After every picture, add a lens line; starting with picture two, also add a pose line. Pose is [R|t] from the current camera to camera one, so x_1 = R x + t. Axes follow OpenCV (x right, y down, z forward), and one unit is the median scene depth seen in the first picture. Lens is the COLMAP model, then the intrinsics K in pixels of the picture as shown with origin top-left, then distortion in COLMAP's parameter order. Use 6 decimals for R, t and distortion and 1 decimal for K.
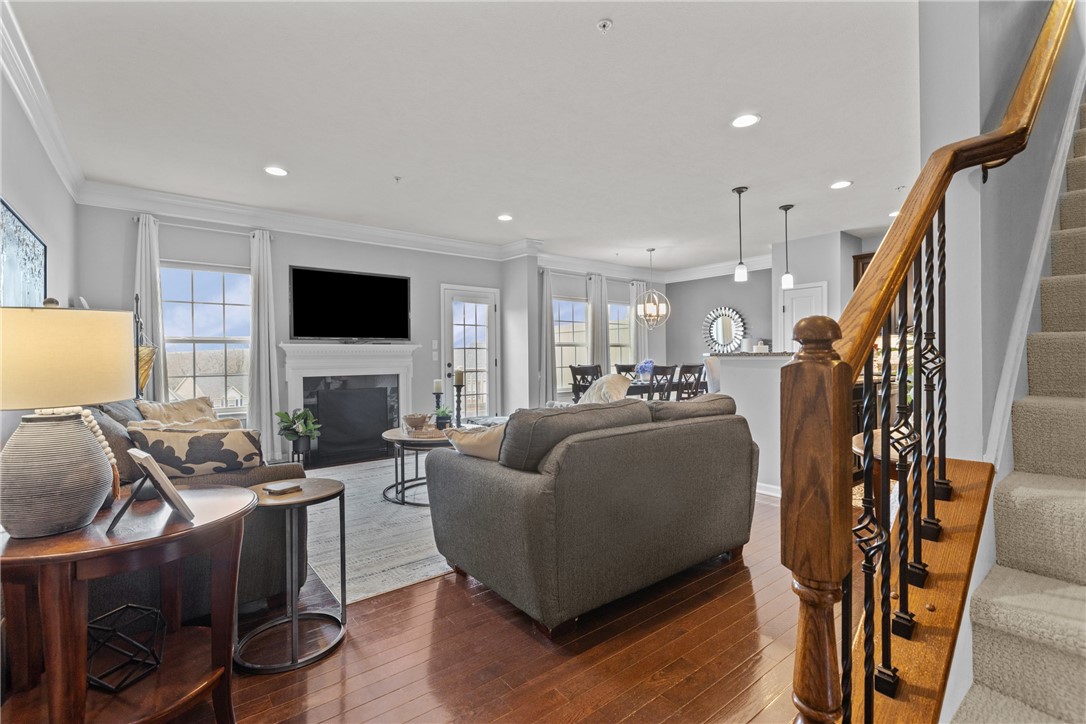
lens RADIAL K [[495.5, 0, 545.6], [0, 495.5, 359.2], [0, 0, 1]] dist [0.001778, -0.000398]
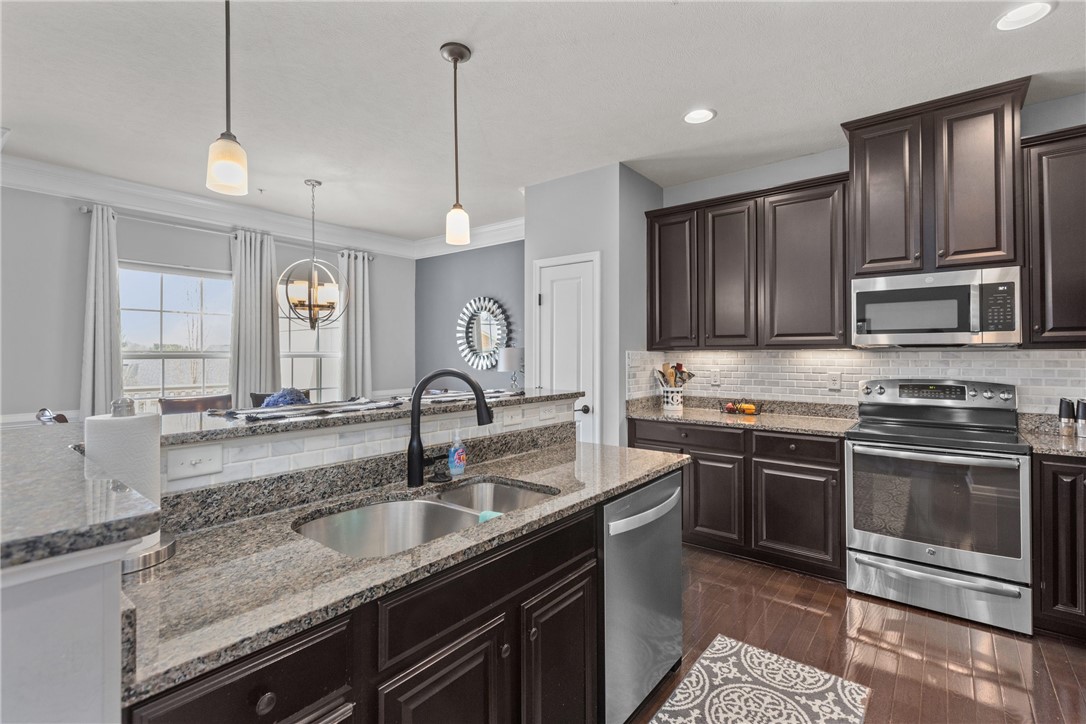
lens RADIAL K [[495.5, 0, 560.0], [0, 495.5, 351.8], [0, 0, 1]] dist [0.001778, -0.000398]
pose [[0.971105, 0.009315, 0.238472, 0.351939], [-0.006930, 0.999917, -0.010840, -0.032564], [-0.238553, 0.008874, 0.971089, 0.418085]]
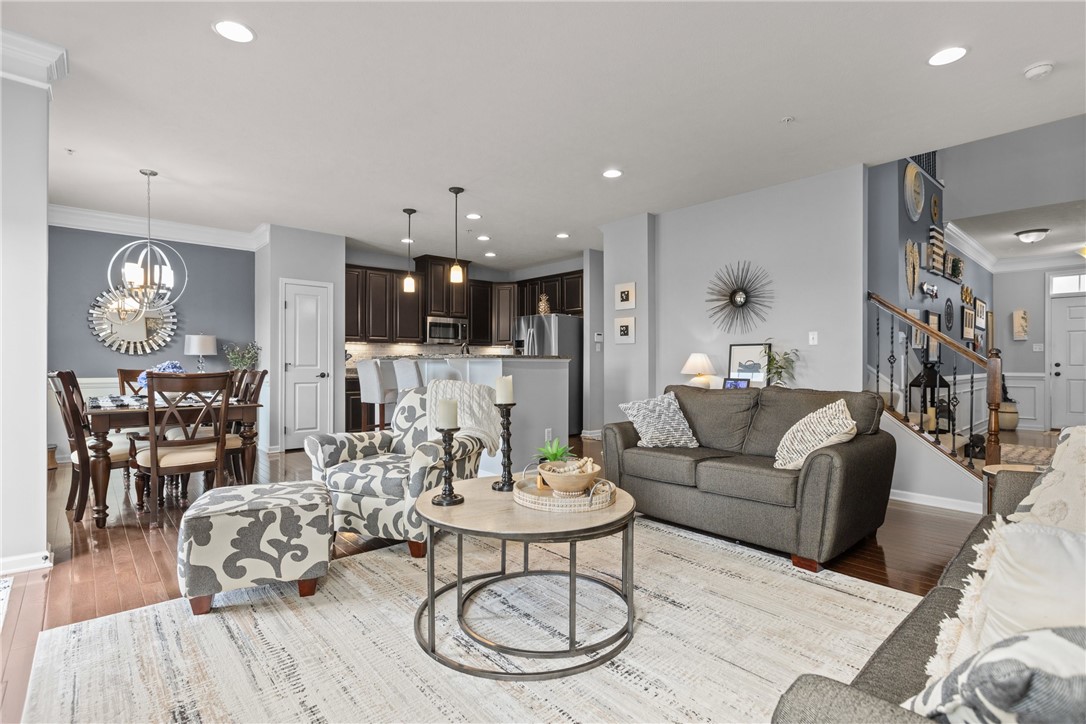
lens RADIAL K [[523.2, 0, 543.3], [0, 523.2, 362.2], [0, 0, 1]] dist [0.000076, 0.000042]
pose [[-0.065595, 0.008846, 0.997807, -0.433861], [0.002629, 0.999959, -0.008693, 0.007758], [-0.997843, 0.002054, -0.065615, 0.588505]]
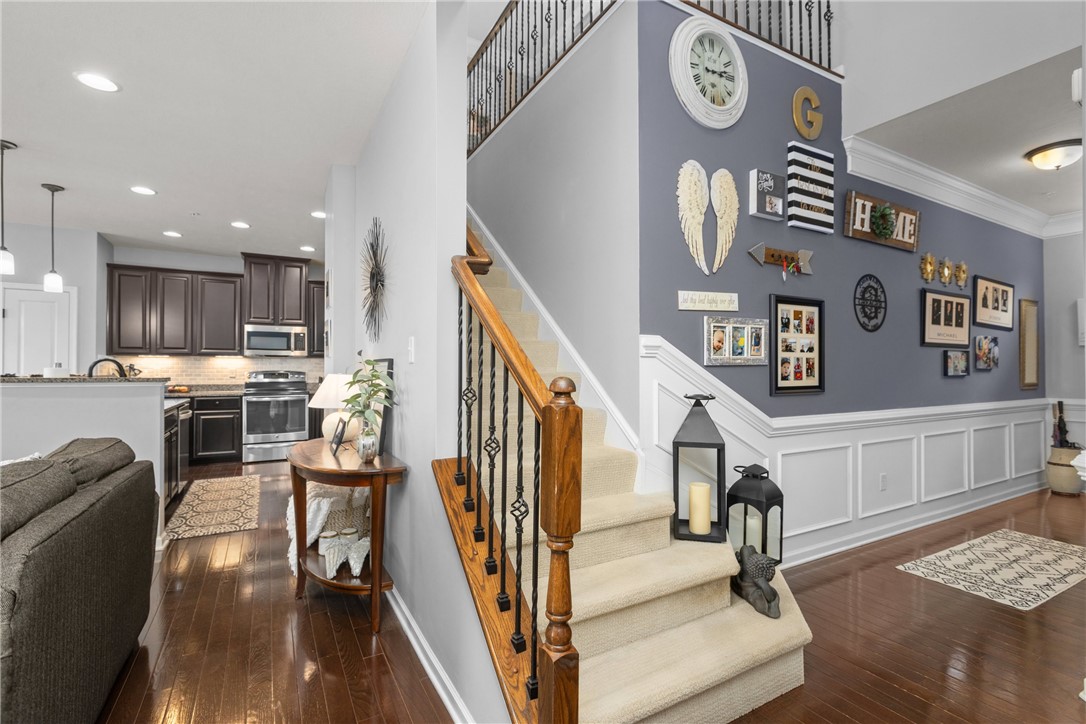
lens RADIAL K [[495.5, 0, 540.2], [0, 495.5, 362.5], [0, 0, 1]] dist [0.001778, -0.000398]
pose [[0.154333, 0.022007, 0.987774, -0.119904], [-0.000096, 0.999752, -0.022259, -0.010434], [-0.988019, 0.003340, 0.154297, 0.091106]]
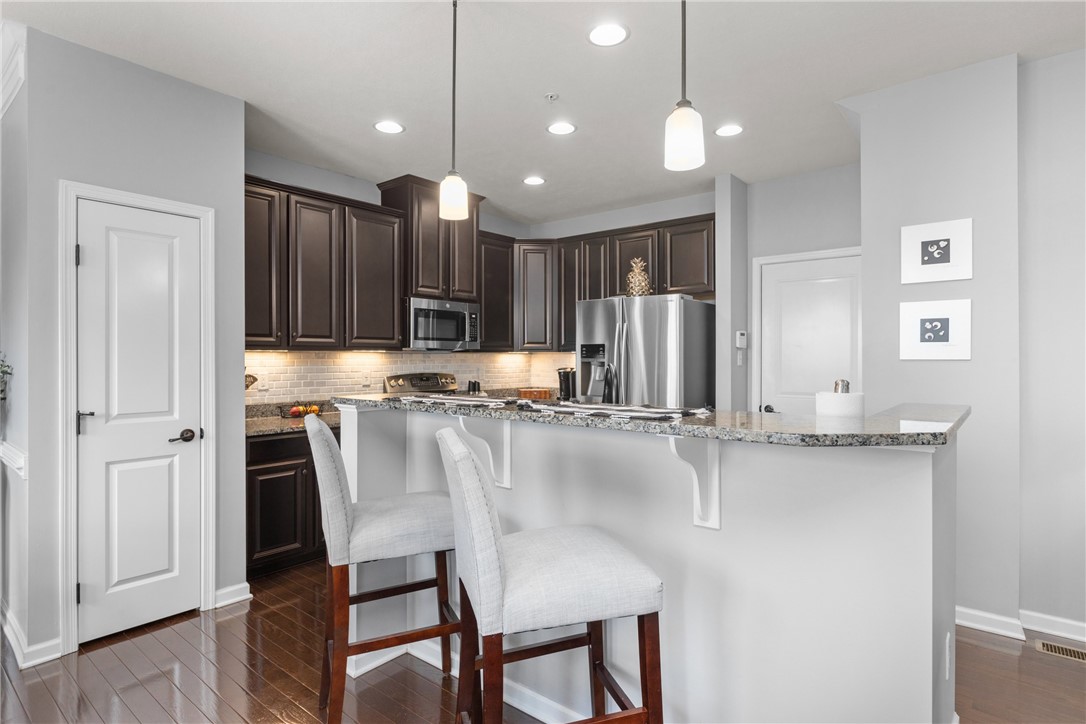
lens RADIAL K [[568.5, 0, 545.1], [0, 568.5, 359.2], [0, 0, 1]] dist [-0.005545, -0.000149]
pose [[-0.221987, 0.005959, 0.975031, 0.056539], [0.006409, 0.999969, -0.004652, -0.028671], [-0.975029, 0.005216, -0.222018, 0.755620]]
